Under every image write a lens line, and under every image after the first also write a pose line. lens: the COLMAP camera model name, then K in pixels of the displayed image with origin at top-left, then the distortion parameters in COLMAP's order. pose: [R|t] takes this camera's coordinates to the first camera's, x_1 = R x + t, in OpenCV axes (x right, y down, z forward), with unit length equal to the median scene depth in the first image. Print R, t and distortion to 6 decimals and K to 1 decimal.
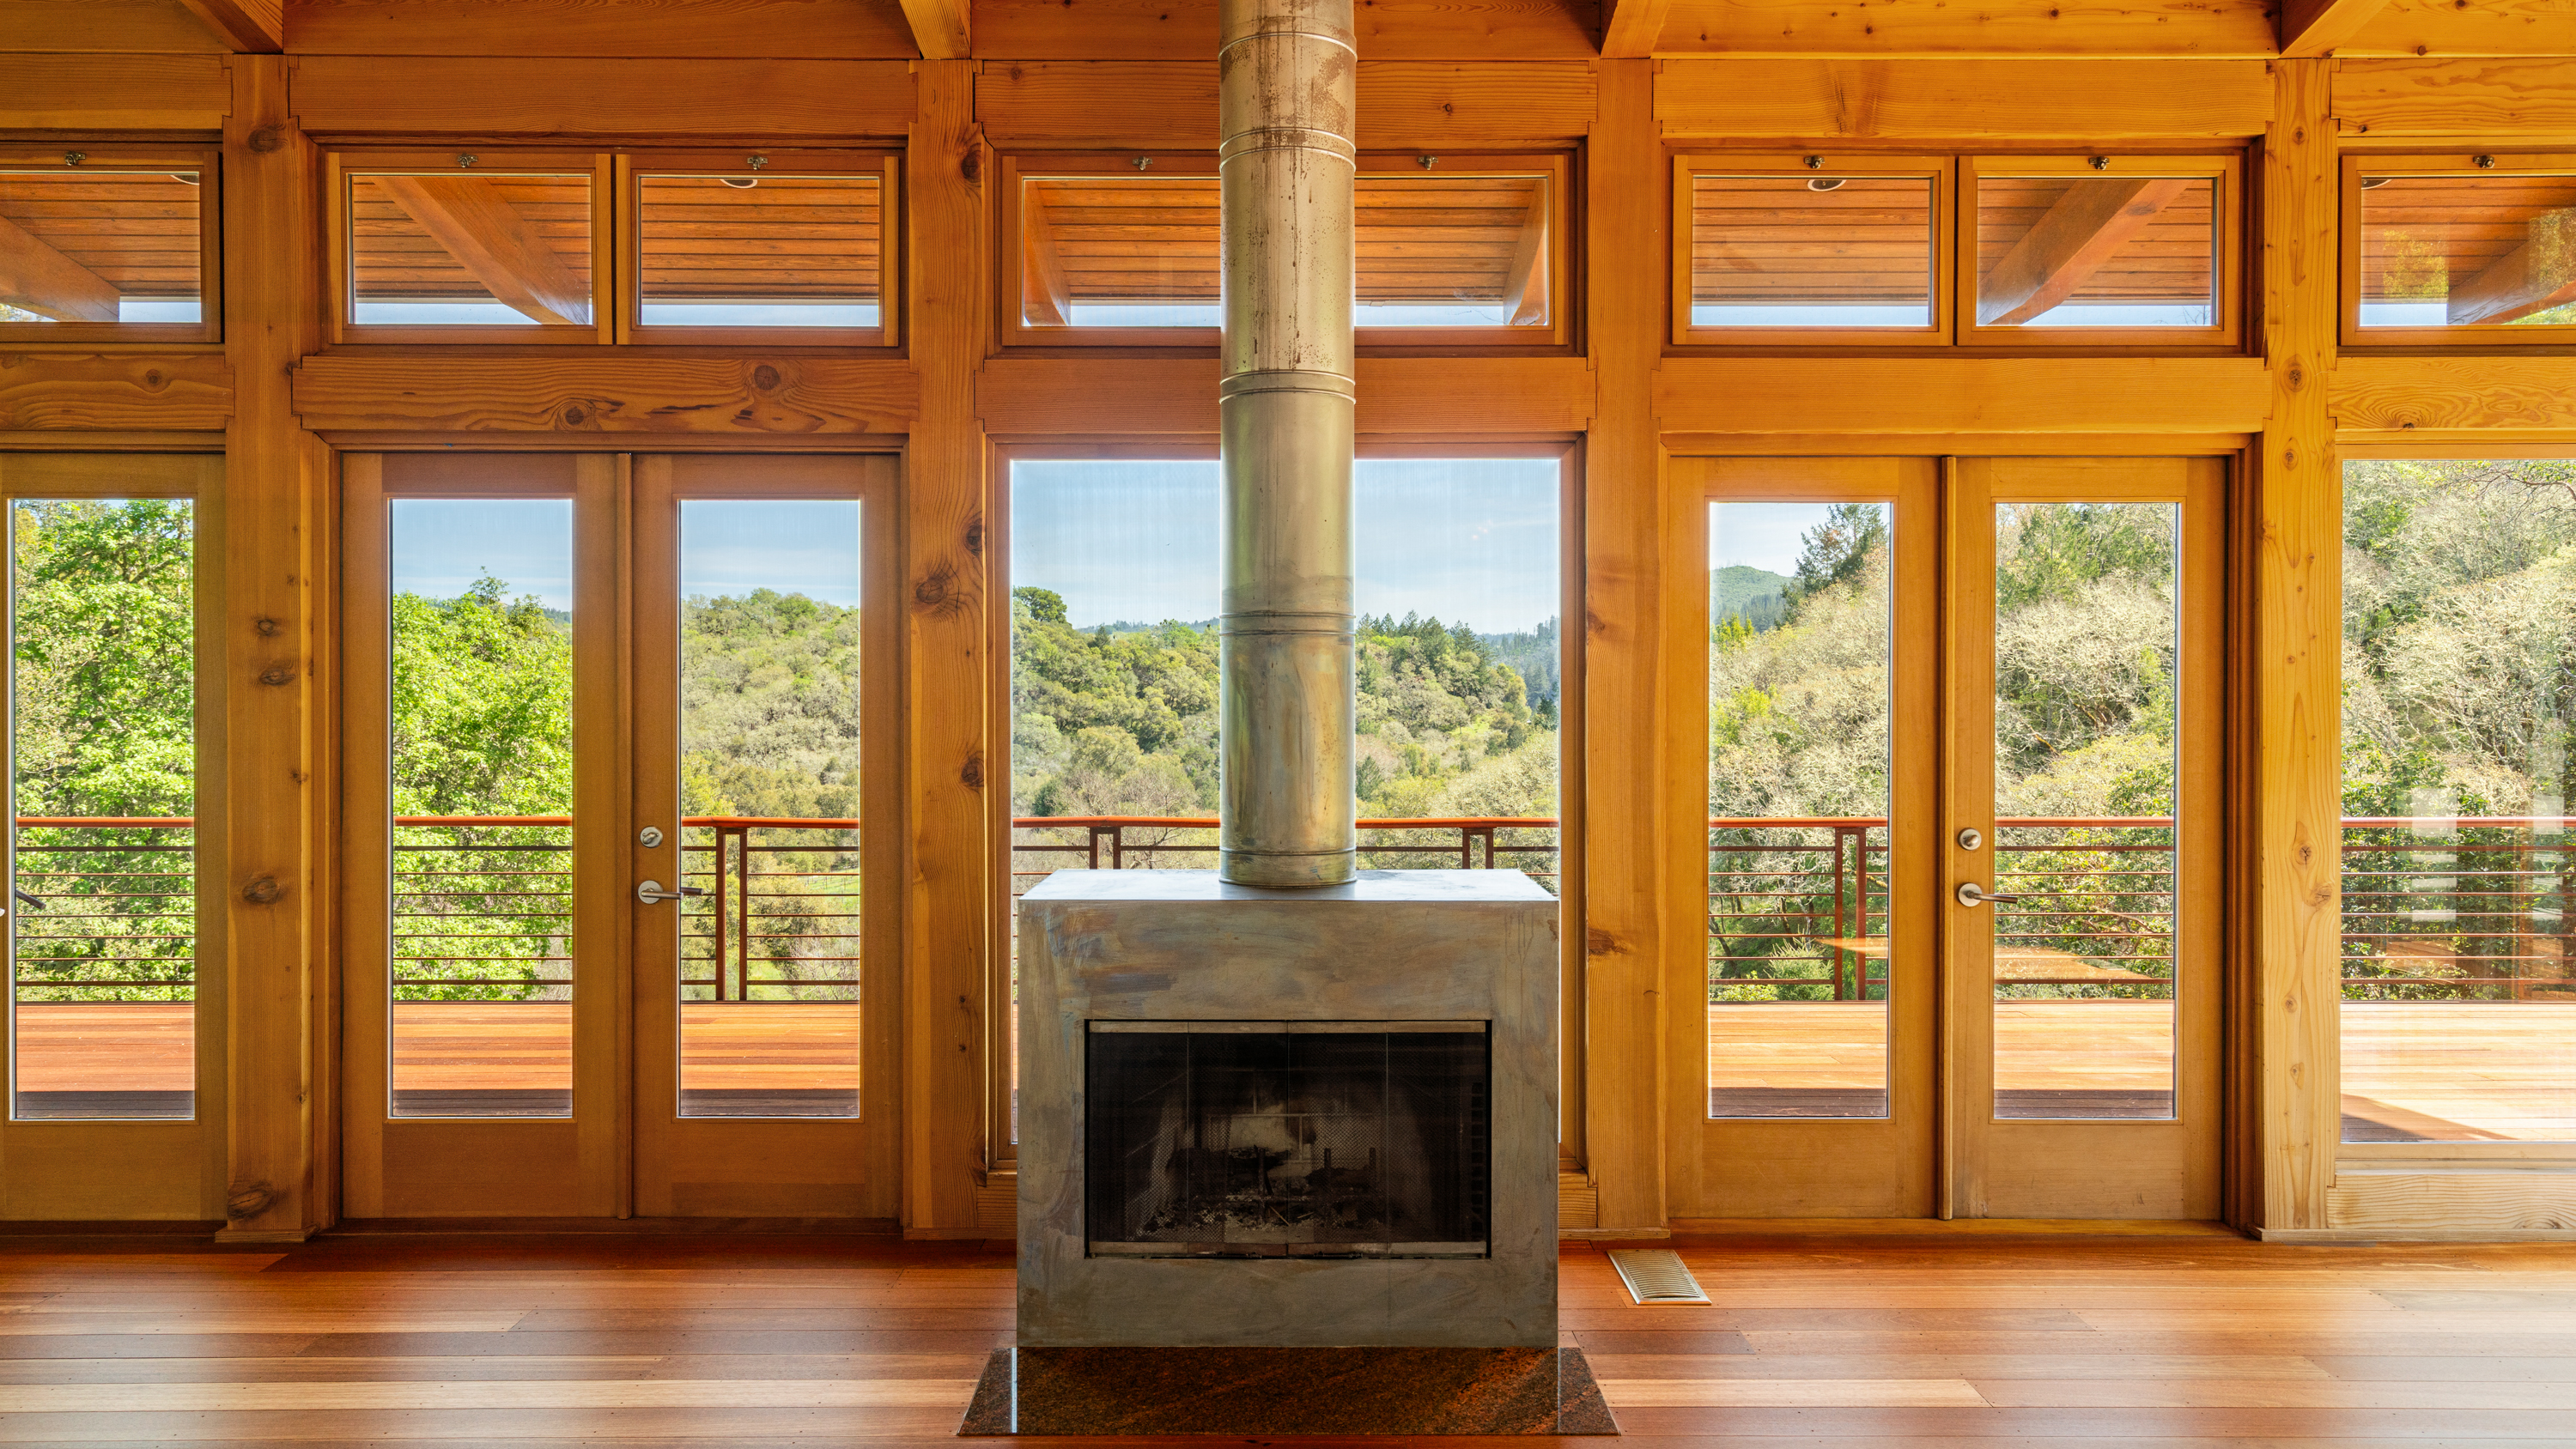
lens RADIAL K [[1697.0, 0, 1291.2], [0, 1697.0, 705.0], [0, 0, 1]] dist [0.006622, 0.000088]
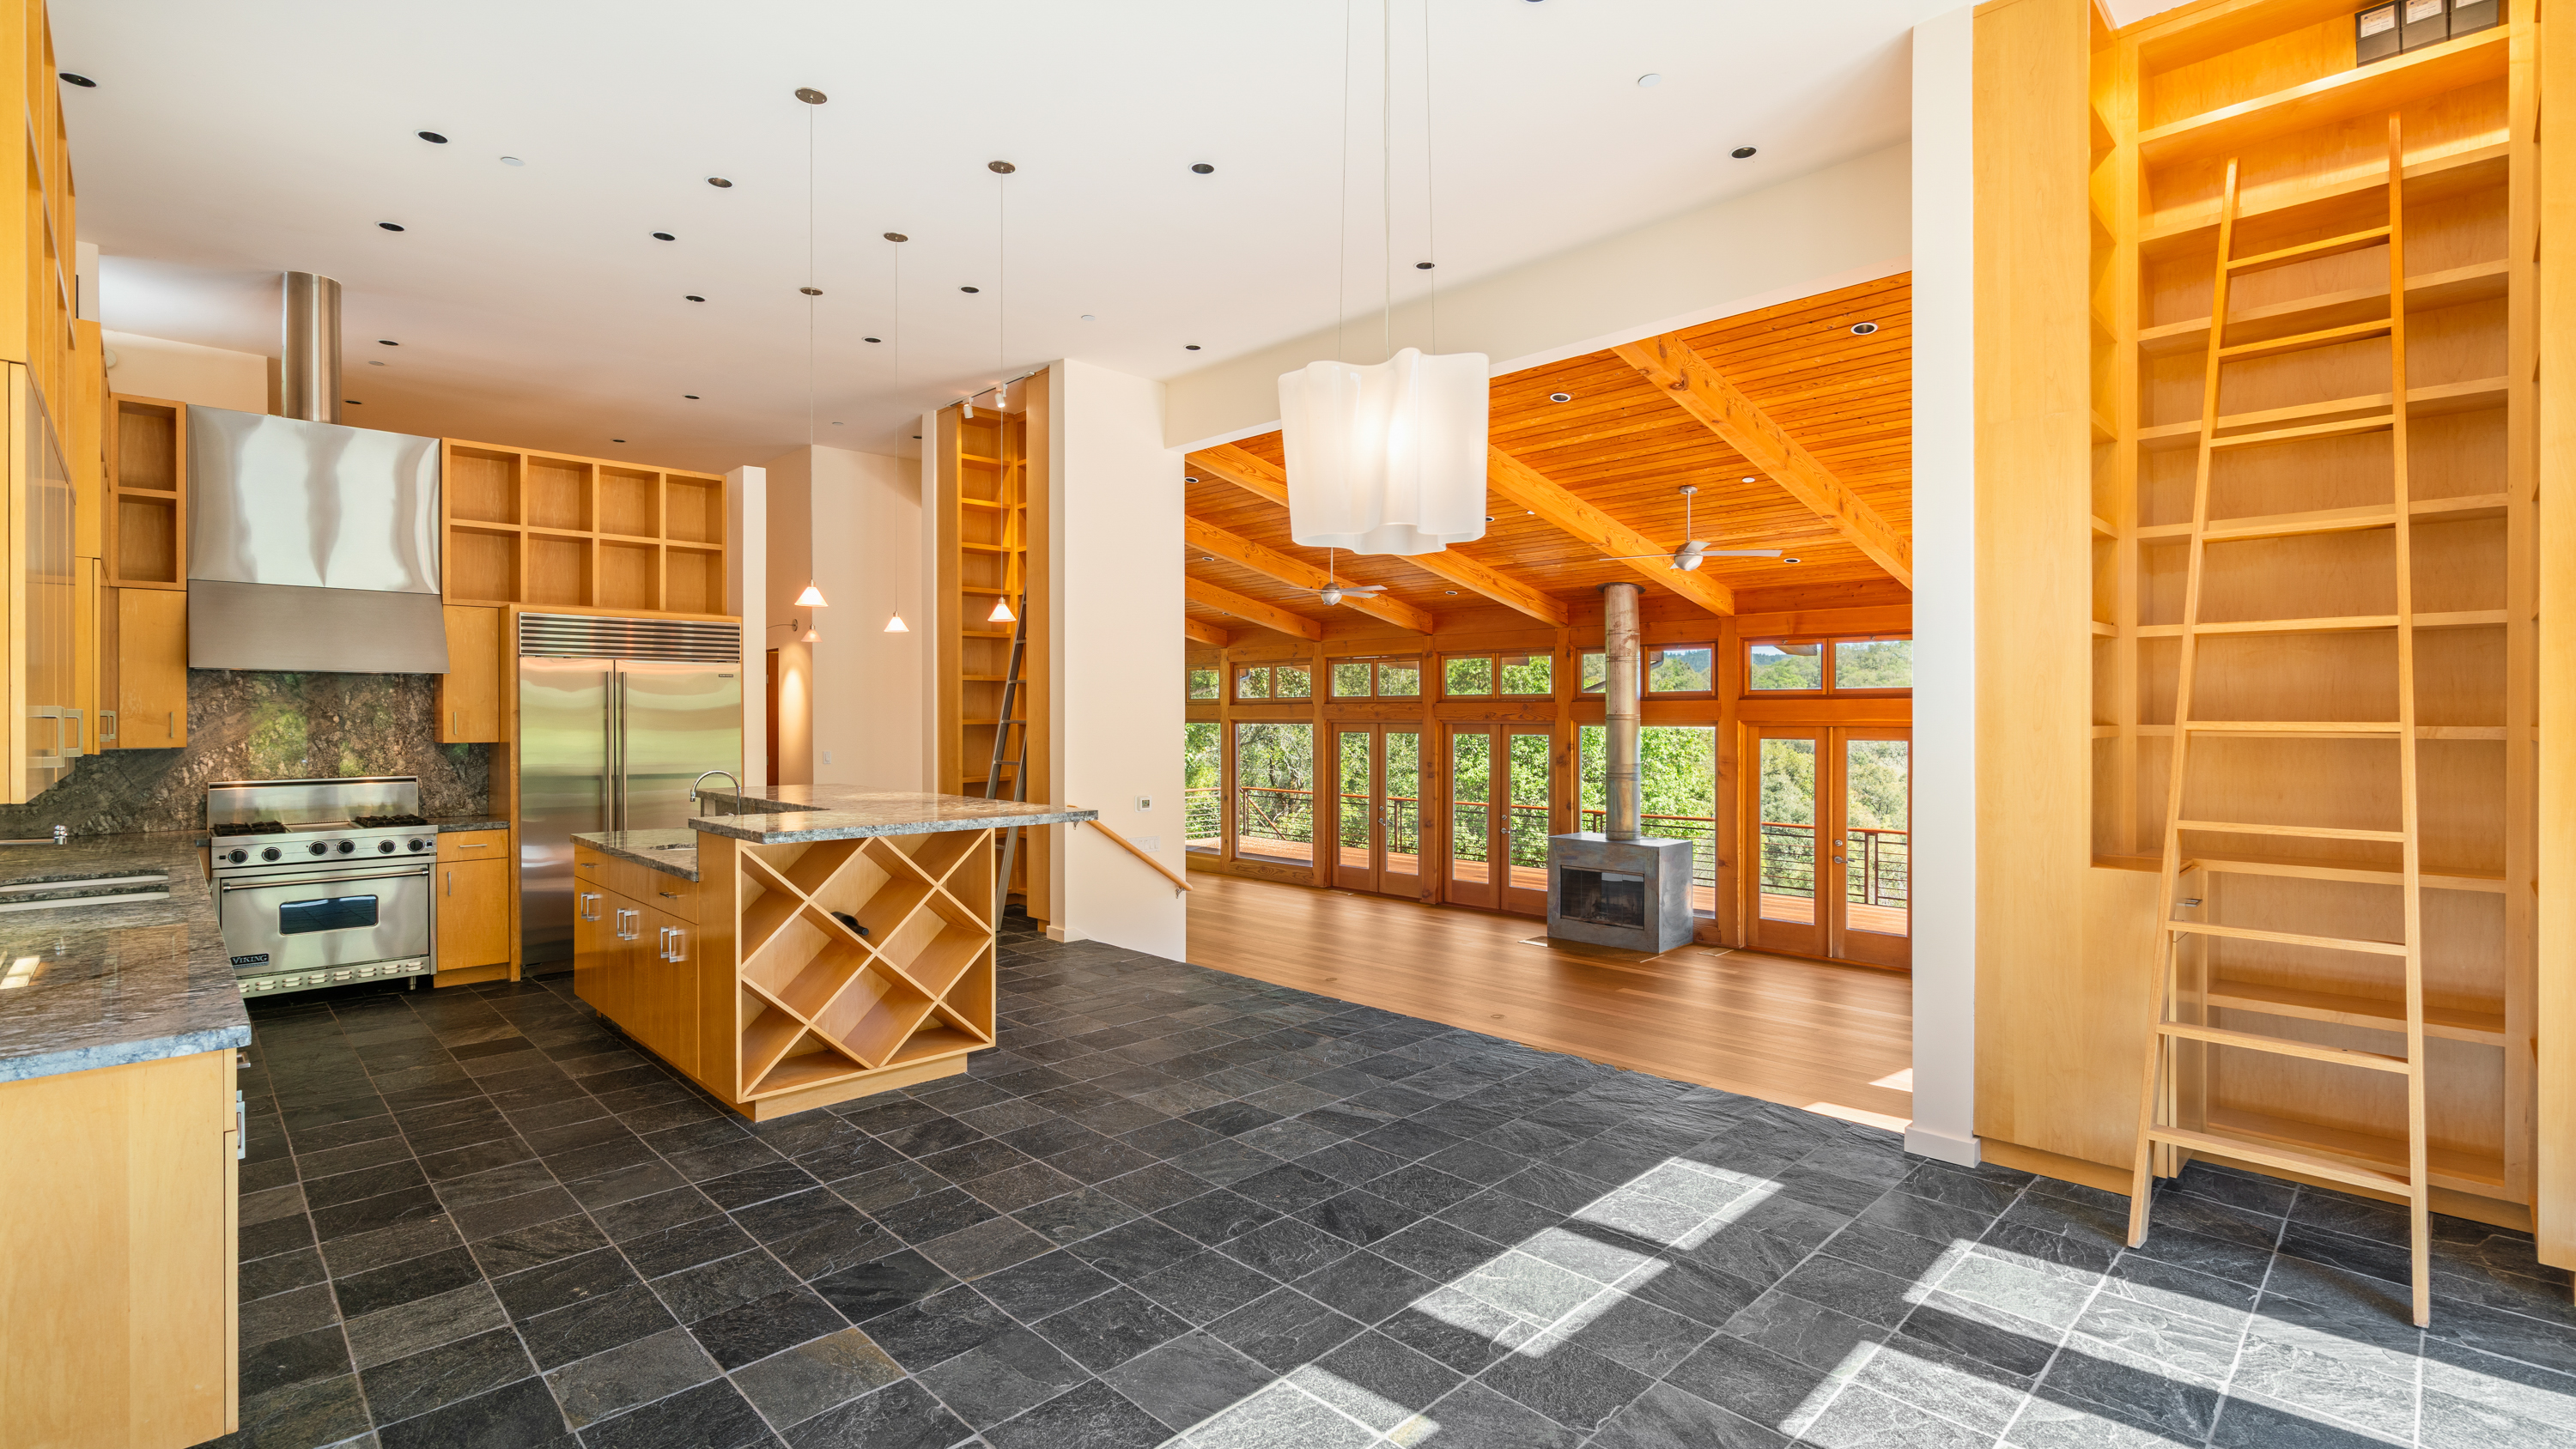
lens RADIAL K [[1160.2, 0, 1286.9], [0, 1160.2, 718.6], [0, 0, 1]] dist [-0.009557, 0.003255]
pose [[0.697056, 0.001289, -0.717015, 1.286729], [0.000015, 0.999998, 0.001813, -0.169559], [0.717016, -0.001274, 0.697055, -1.353651]]
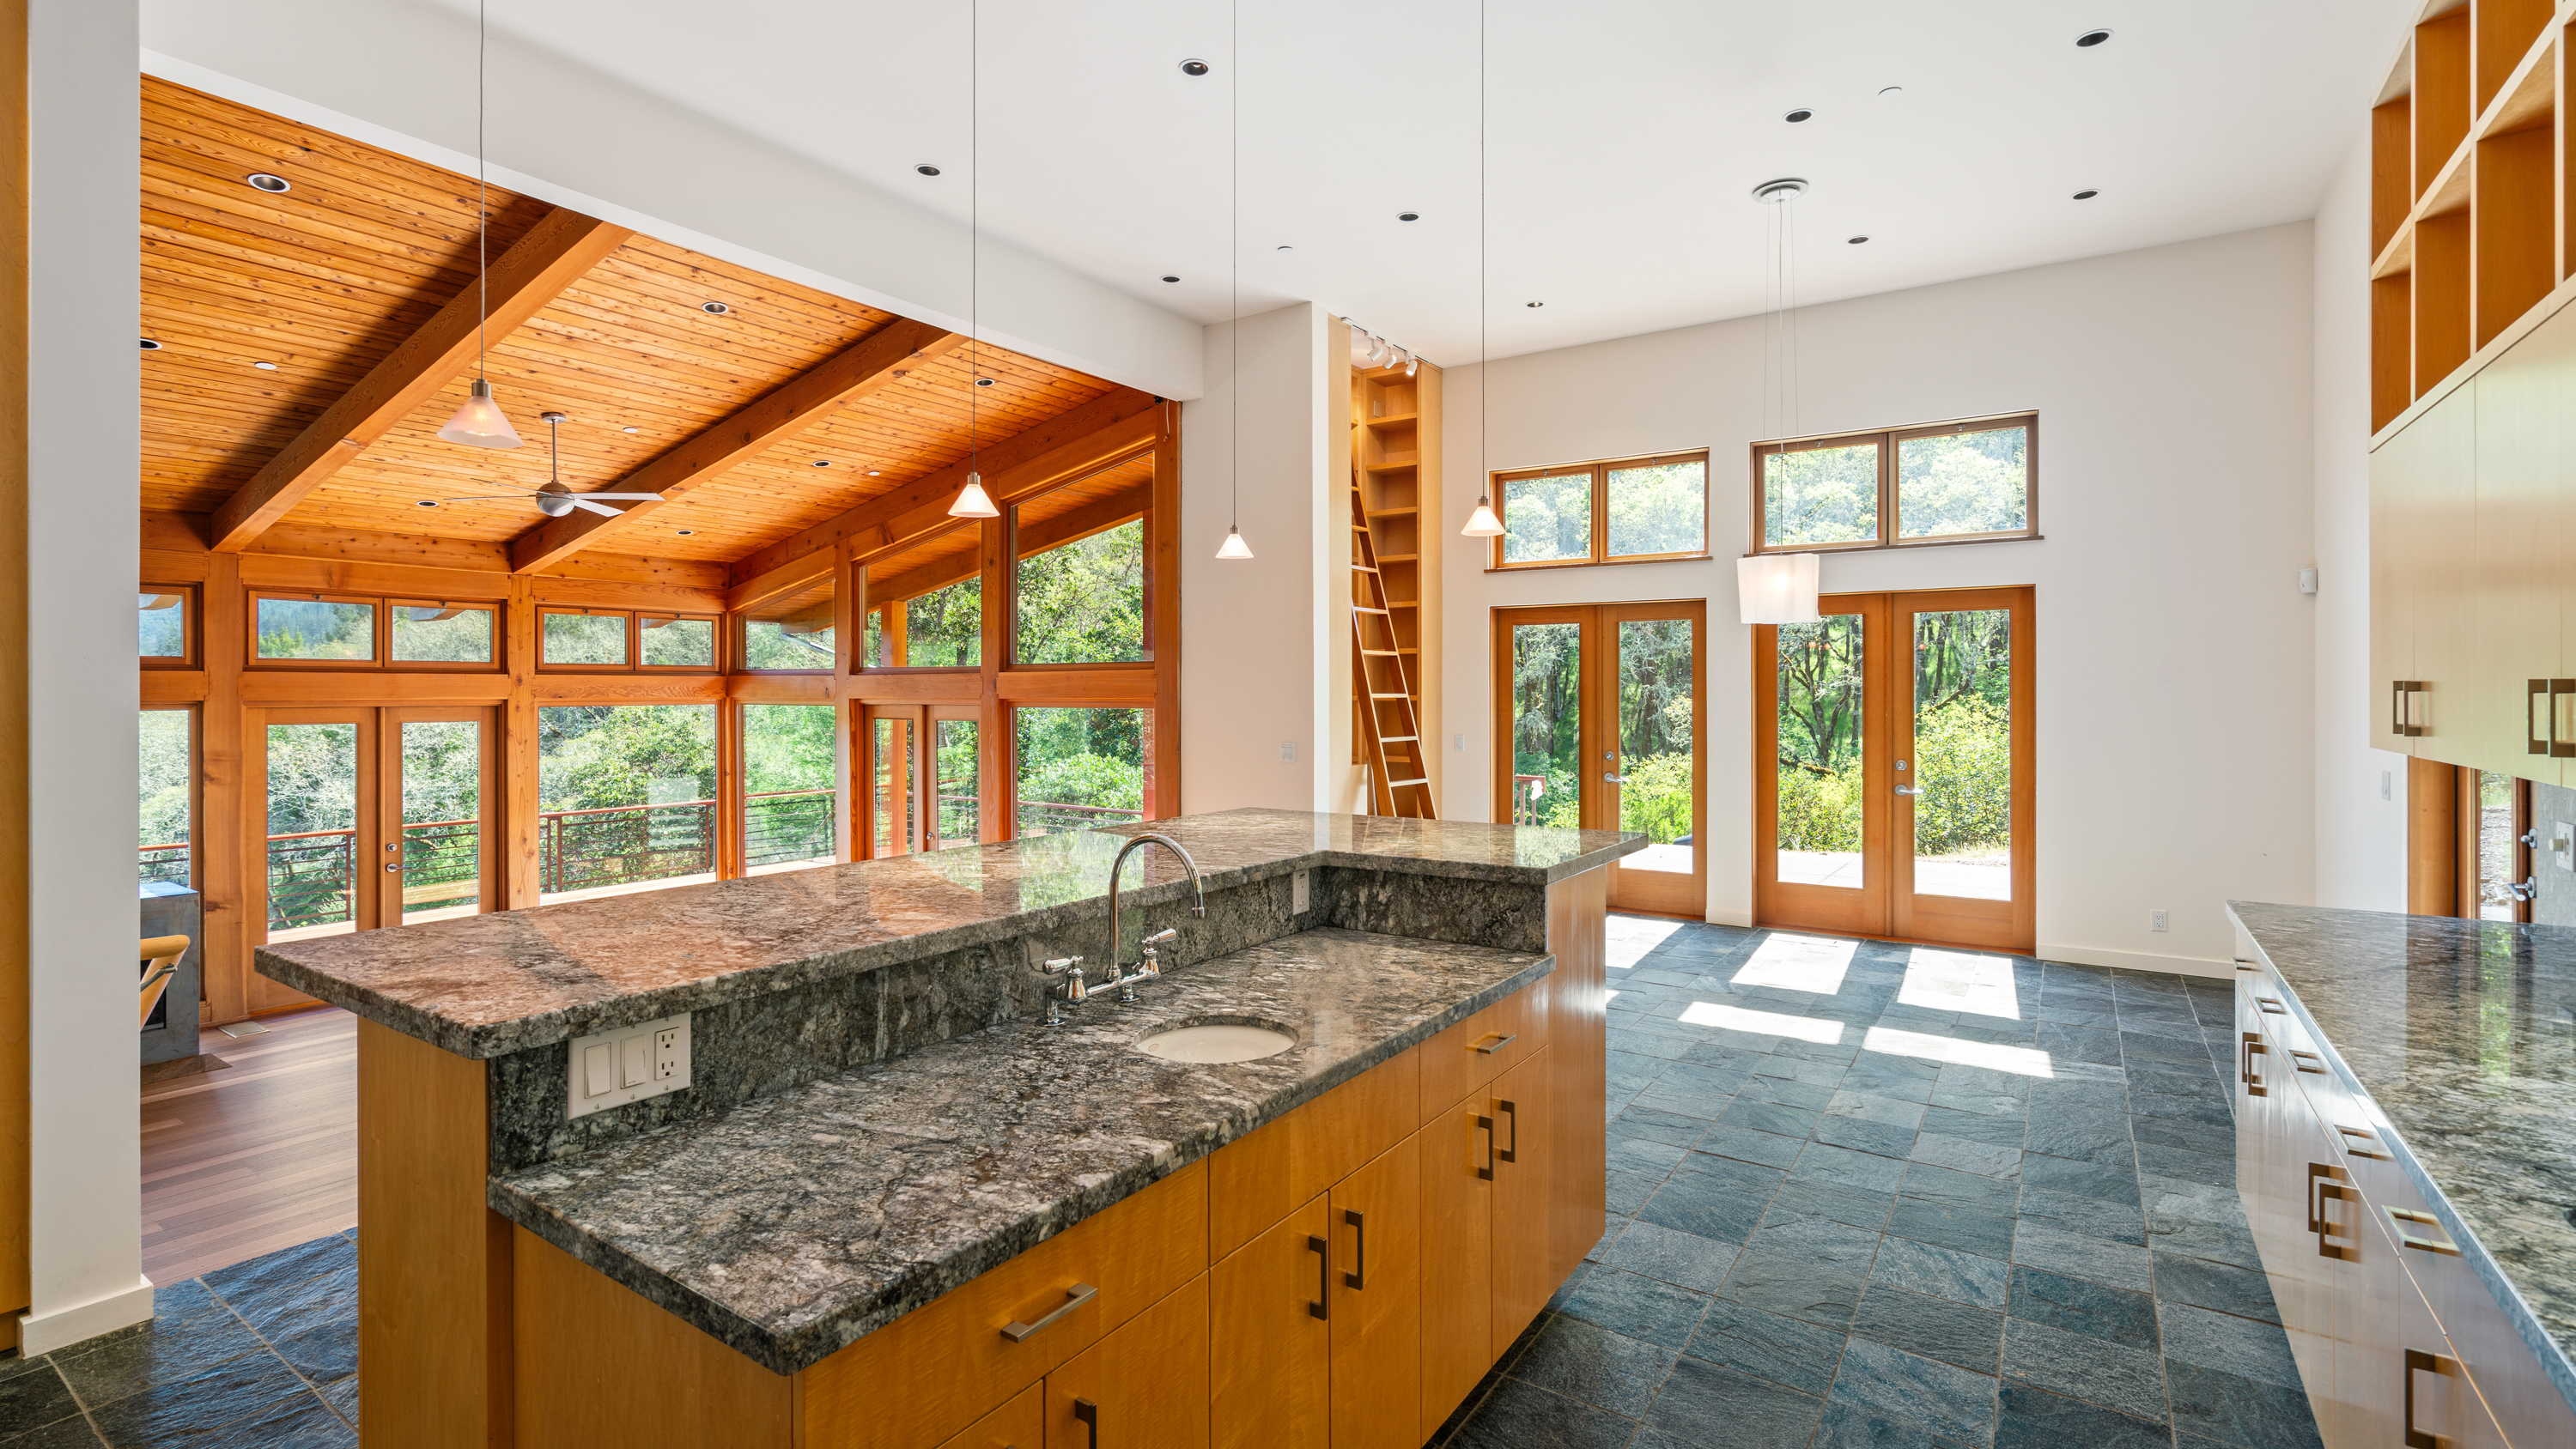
lens RADIAL K [[1160.2, 0, 1289.5], [0, 1160.2, 695.6], [0, 0, 1]] dist [-0.009557, 0.003255]
pose [[0.563507, -0.004275, 0.826100, -0.321695], [0.002864, 0.999991, 0.003221, -0.168673], [-0.826106, 0.000551, 0.563514, -1.248807]]
